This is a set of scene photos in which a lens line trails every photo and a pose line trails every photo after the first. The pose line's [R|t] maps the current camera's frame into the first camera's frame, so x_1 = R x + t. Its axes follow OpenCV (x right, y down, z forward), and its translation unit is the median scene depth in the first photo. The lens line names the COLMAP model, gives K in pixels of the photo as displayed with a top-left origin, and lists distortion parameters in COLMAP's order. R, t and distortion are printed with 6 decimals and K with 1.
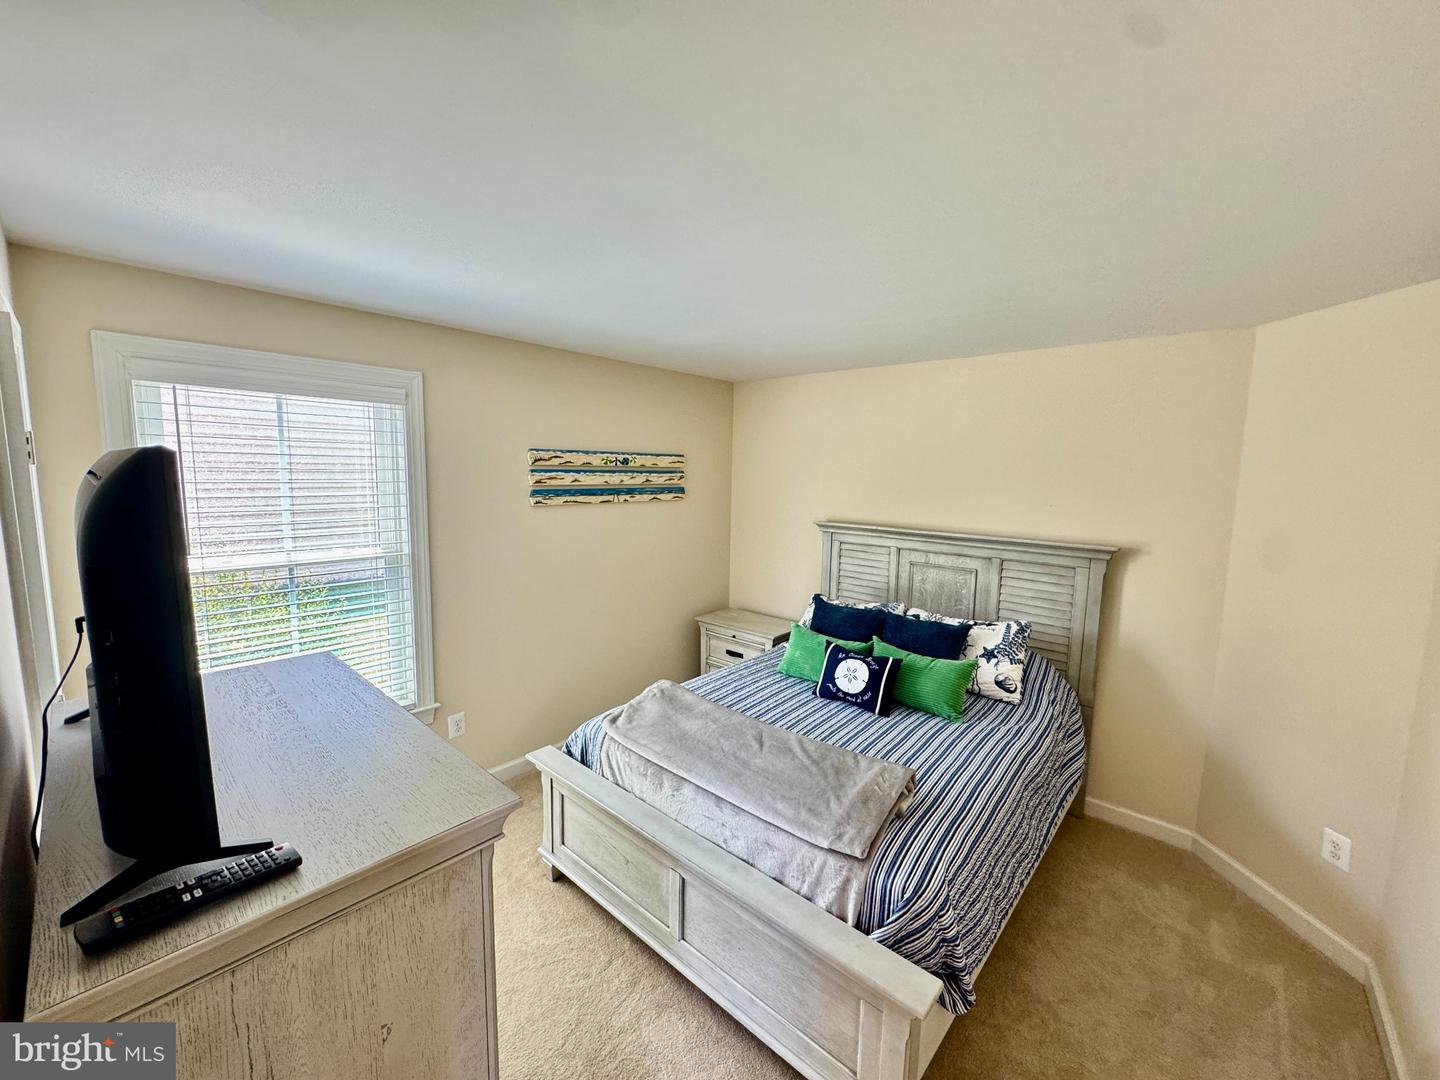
lens RADIAL K [[575.3, 0, 716.7], [0, 575.3, 539.2], [0, 0, 1]] dist [-0.002935, 0.000356]
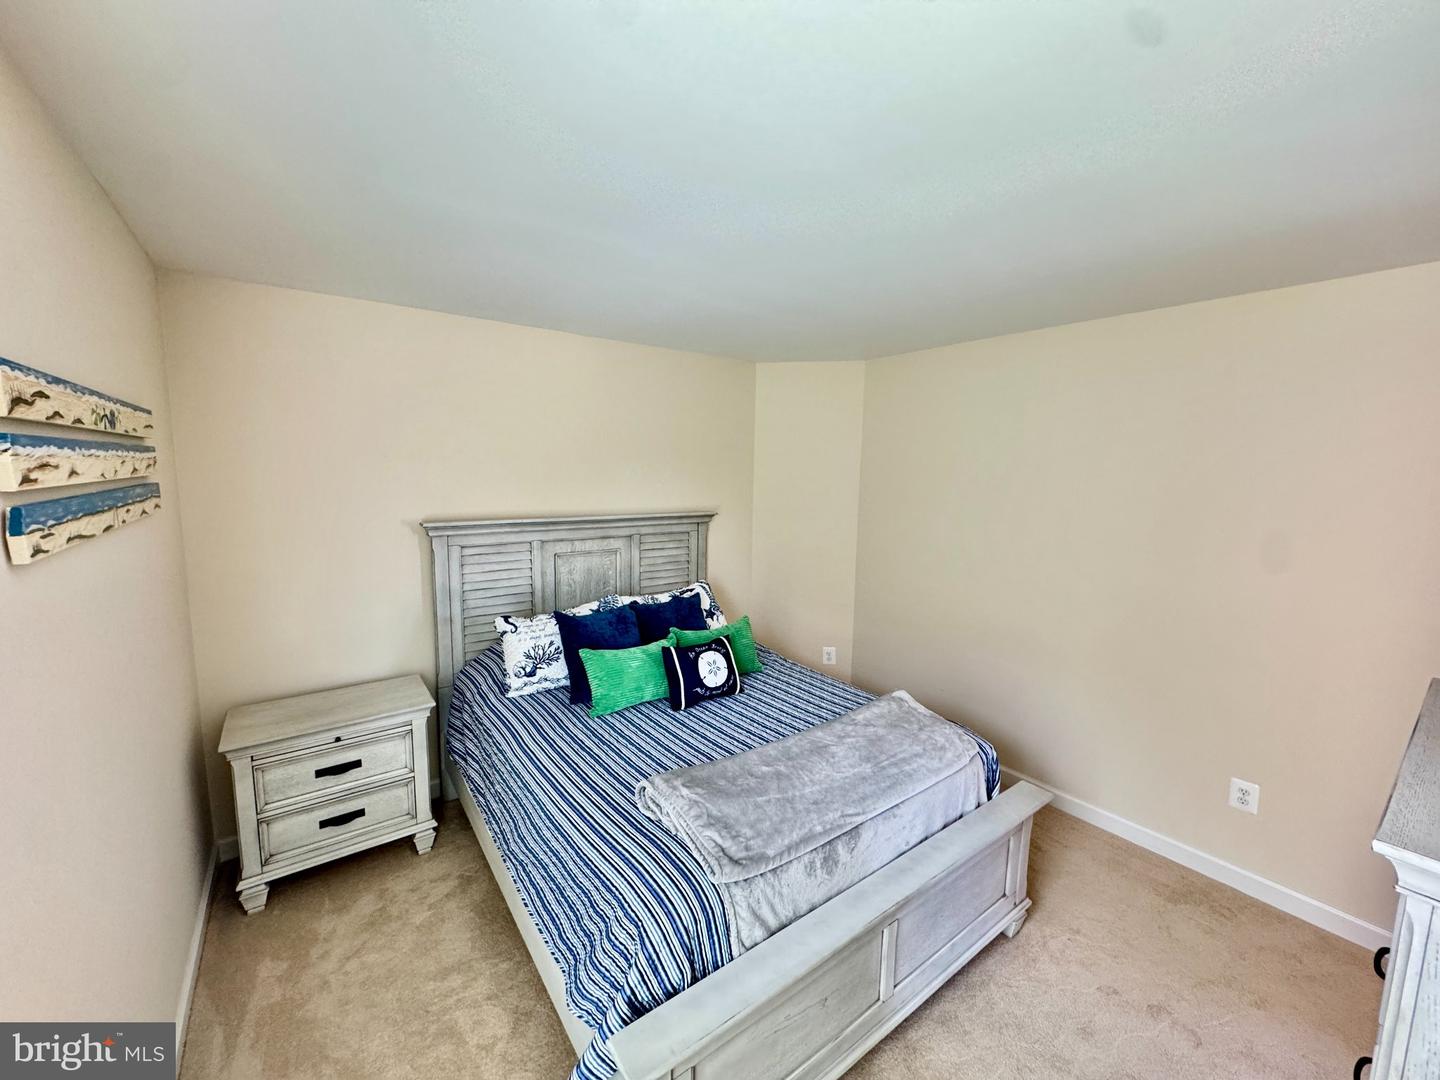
lens RADIAL K [[575.3, 0, 717.7], [0, 575.3, 535.8], [0, 0, 1]] dist [-0.002935, 0.000356]
pose [[0.202464, -0.130781, 0.970518, -0.480278], [0.106199, 0.988130, 0.110999, -0.061809], [-0.973514, 0.080595, 0.213950, 0.561740]]
